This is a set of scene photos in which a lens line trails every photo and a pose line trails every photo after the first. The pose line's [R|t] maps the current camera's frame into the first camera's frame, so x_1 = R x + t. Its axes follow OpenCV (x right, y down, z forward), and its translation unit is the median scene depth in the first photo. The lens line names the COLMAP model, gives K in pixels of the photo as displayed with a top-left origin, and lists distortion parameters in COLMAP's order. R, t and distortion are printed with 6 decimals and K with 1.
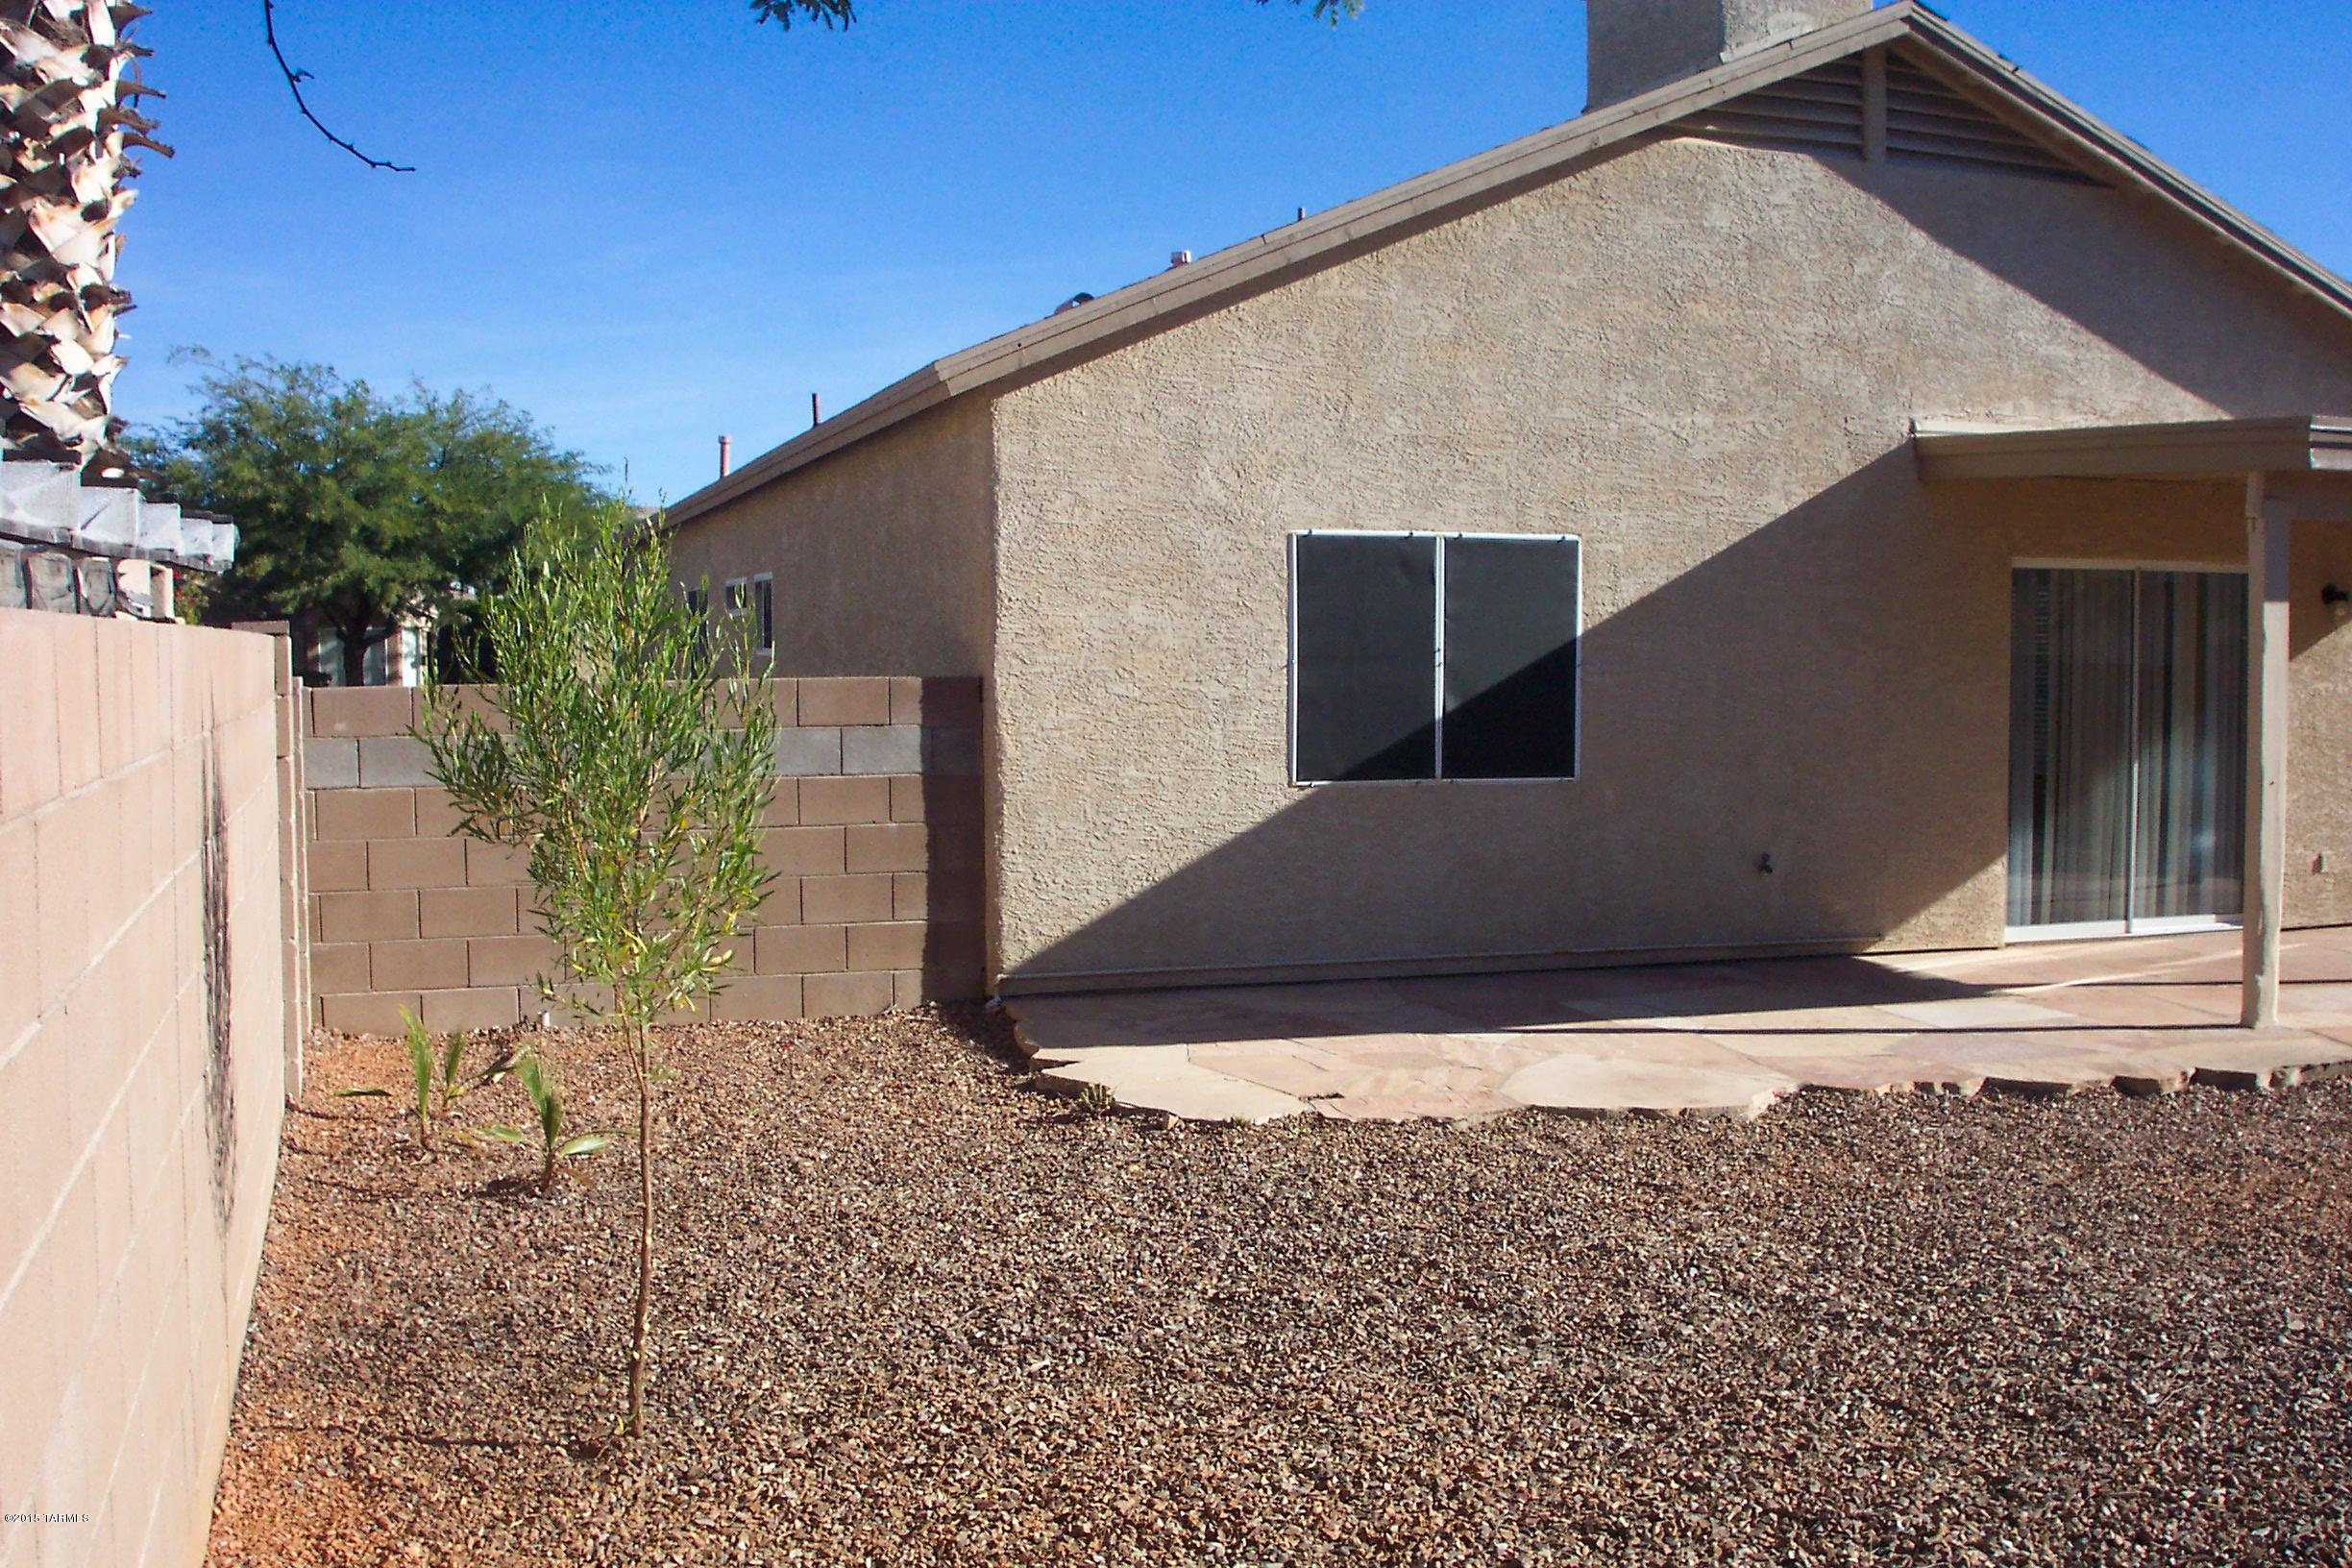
lens RADIAL K [[2345.0, 0, 1177.2], [0, 2345.0, 778.5], [0, 0, 1]] dist [-0.123117, 0.000000]
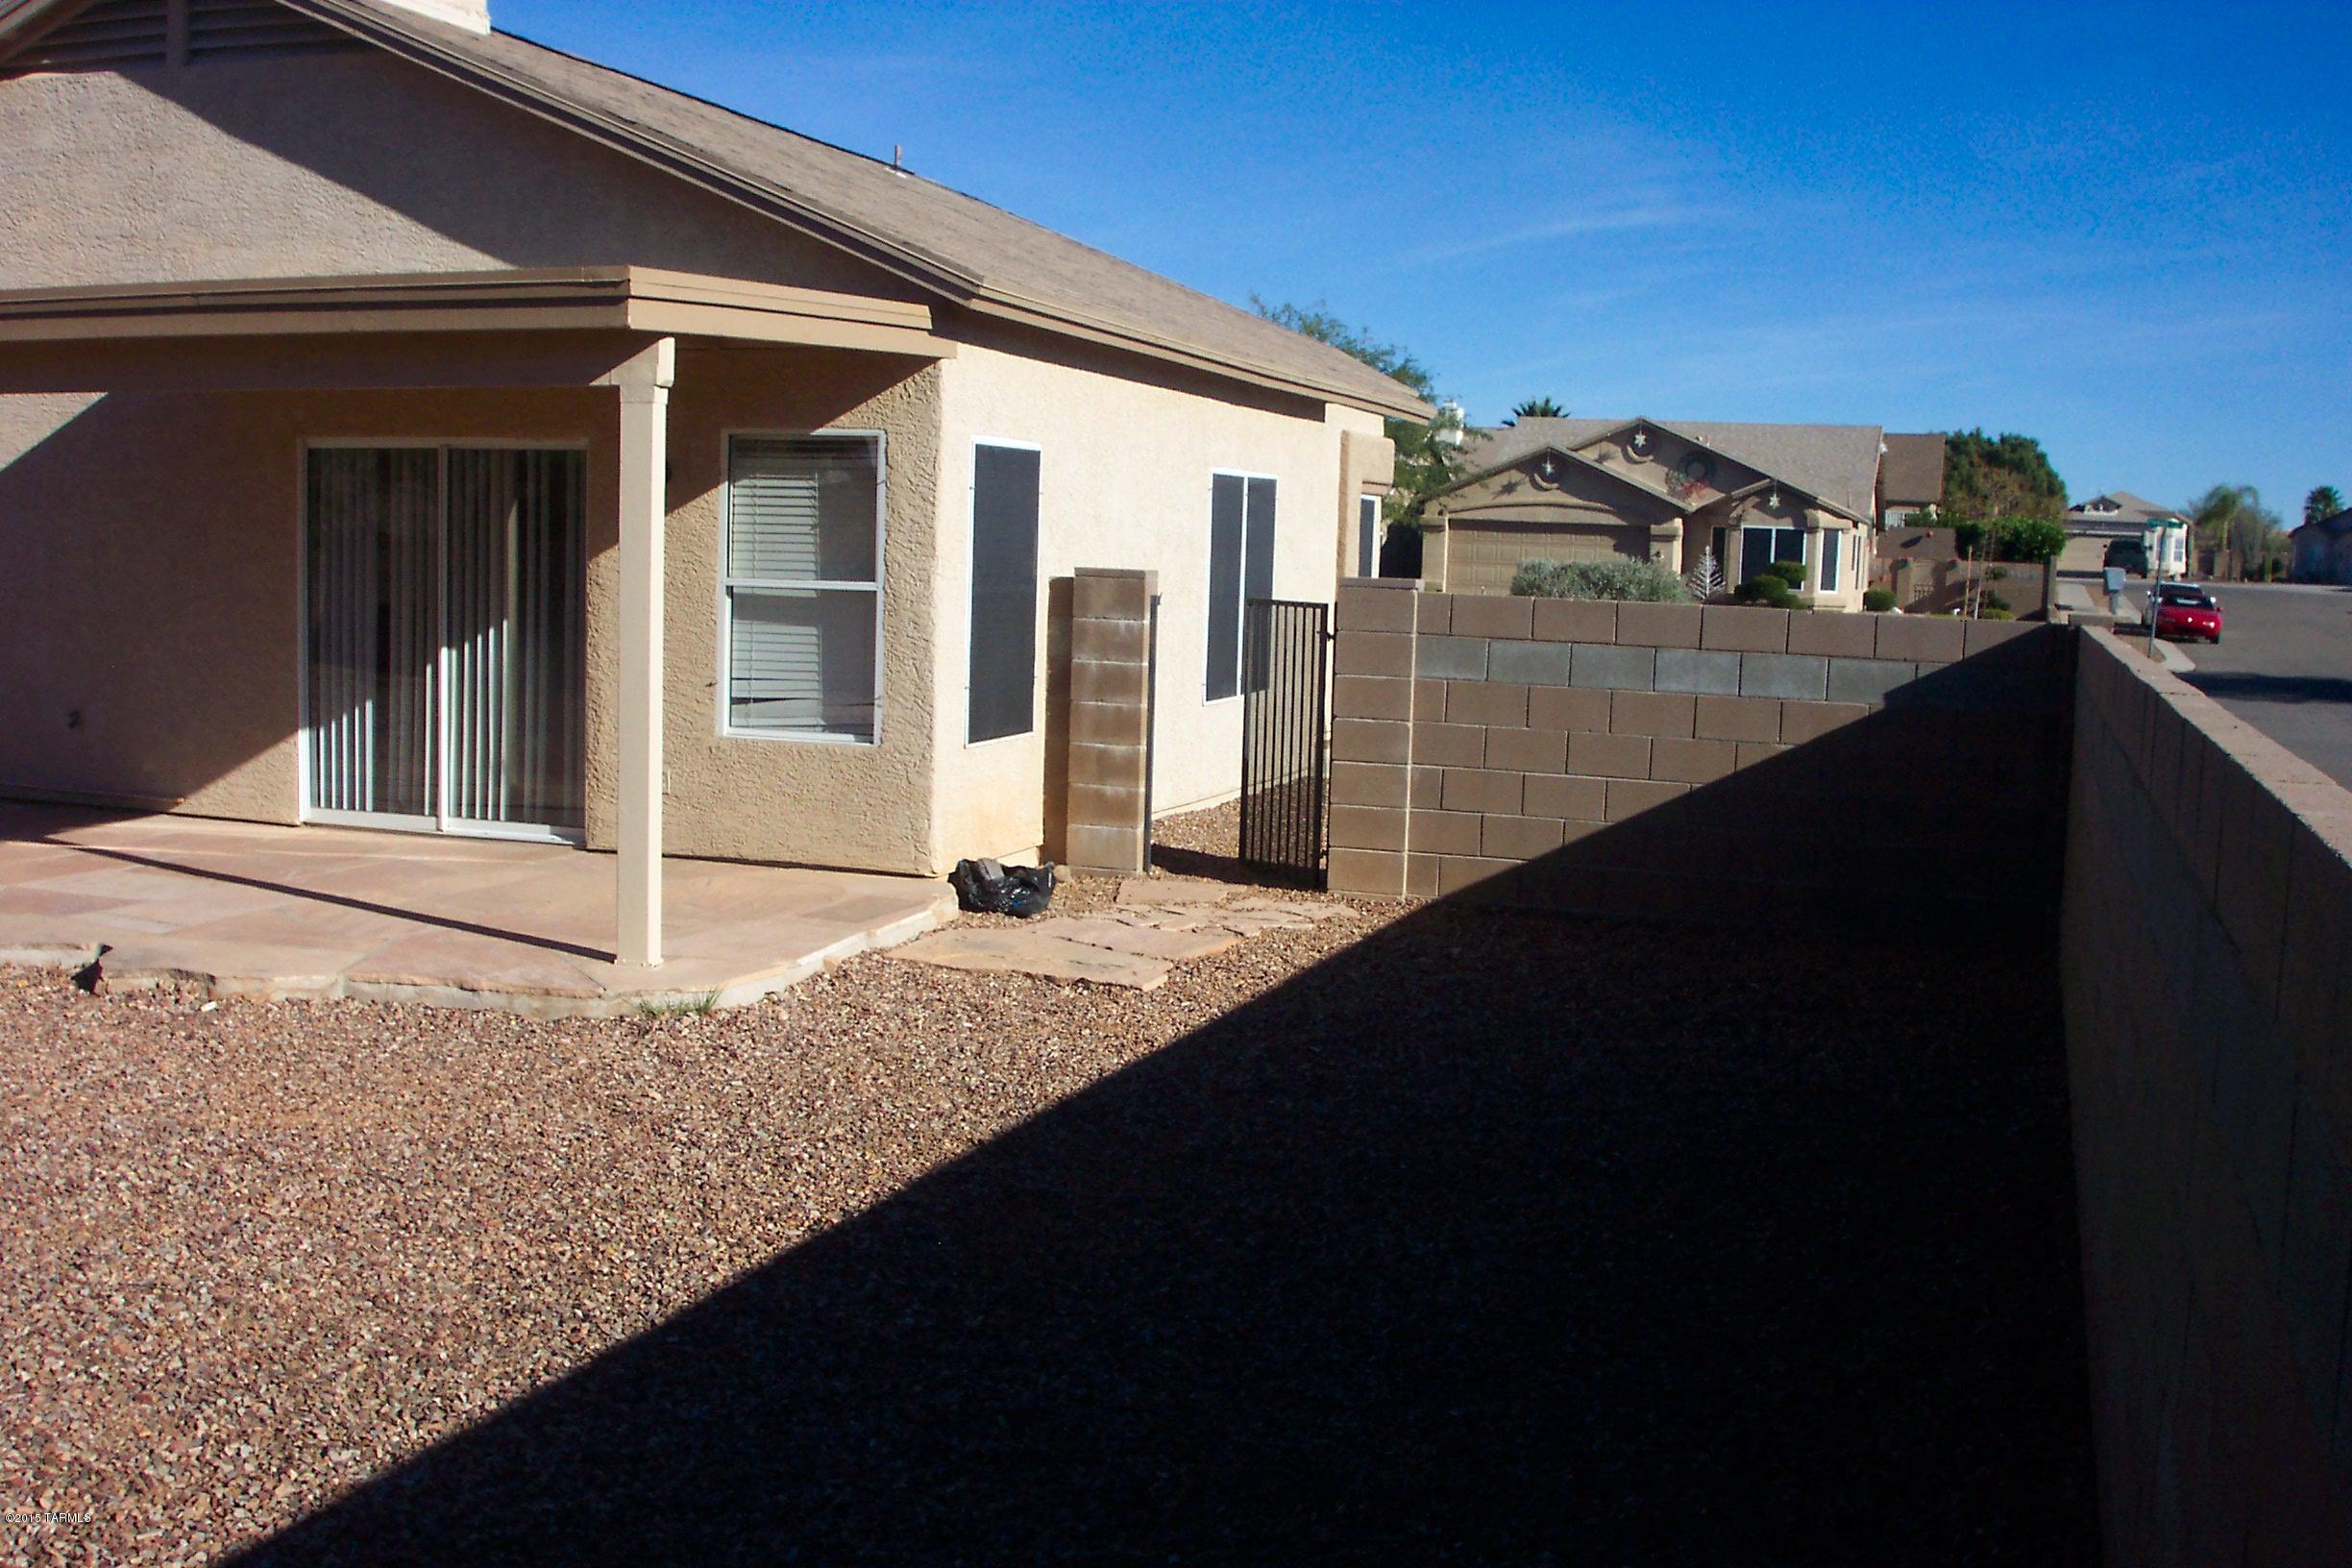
lens RADIAL K [[2345.0, 0, 1189.3], [0, 2345.0, 779.5], [0, 0, 1]] dist [-0.123117, 0.000000]
pose [[0.797202, 0.084395, -0.597785, 1.314677], [-0.065122, 0.996424, 0.053829, -0.027340], [0.600191, -0.003983, 0.799847, 0.444869]]
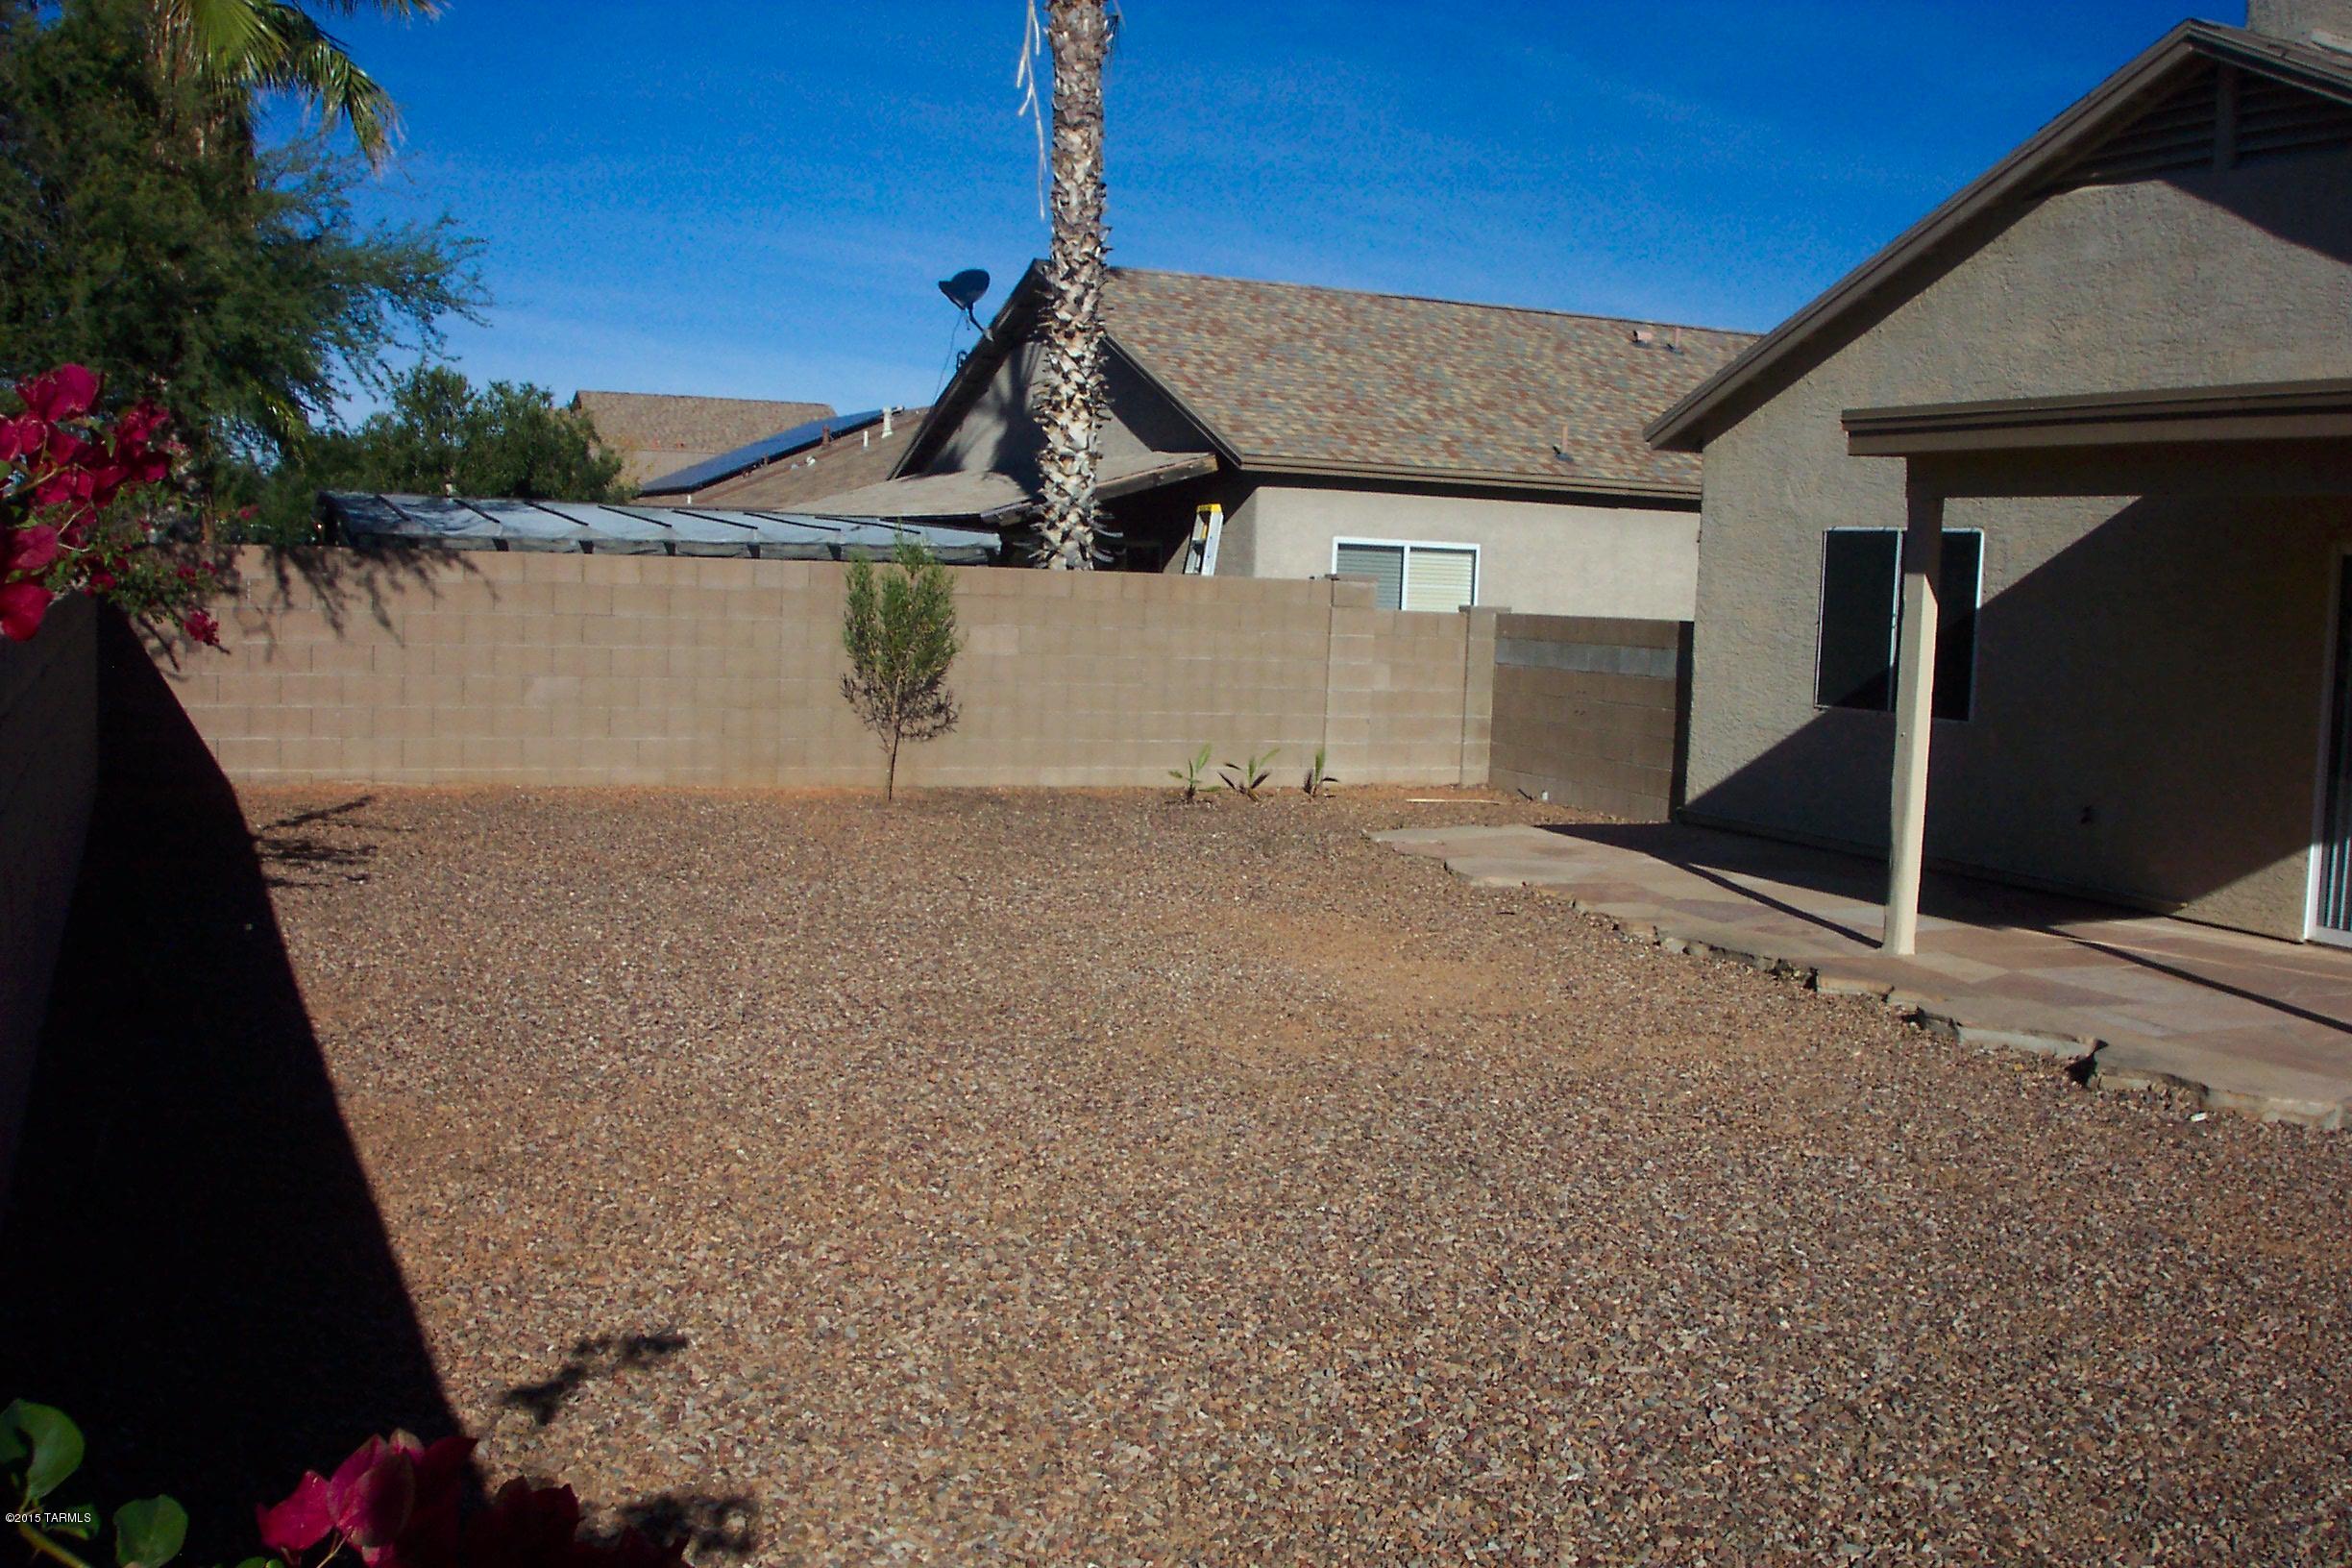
lens RADIAL K [[2345.0, 0, 1169.8], [0, 2345.0, 779.4], [0, 0, 1]] dist [-0.123117, 0.000000]
pose [[0.090589, 0.090769, -0.991743, 1.307033], [-0.099485, 0.991681, 0.081676, -0.027173], [0.990907, 0.091265, 0.098866, 0.440067]]
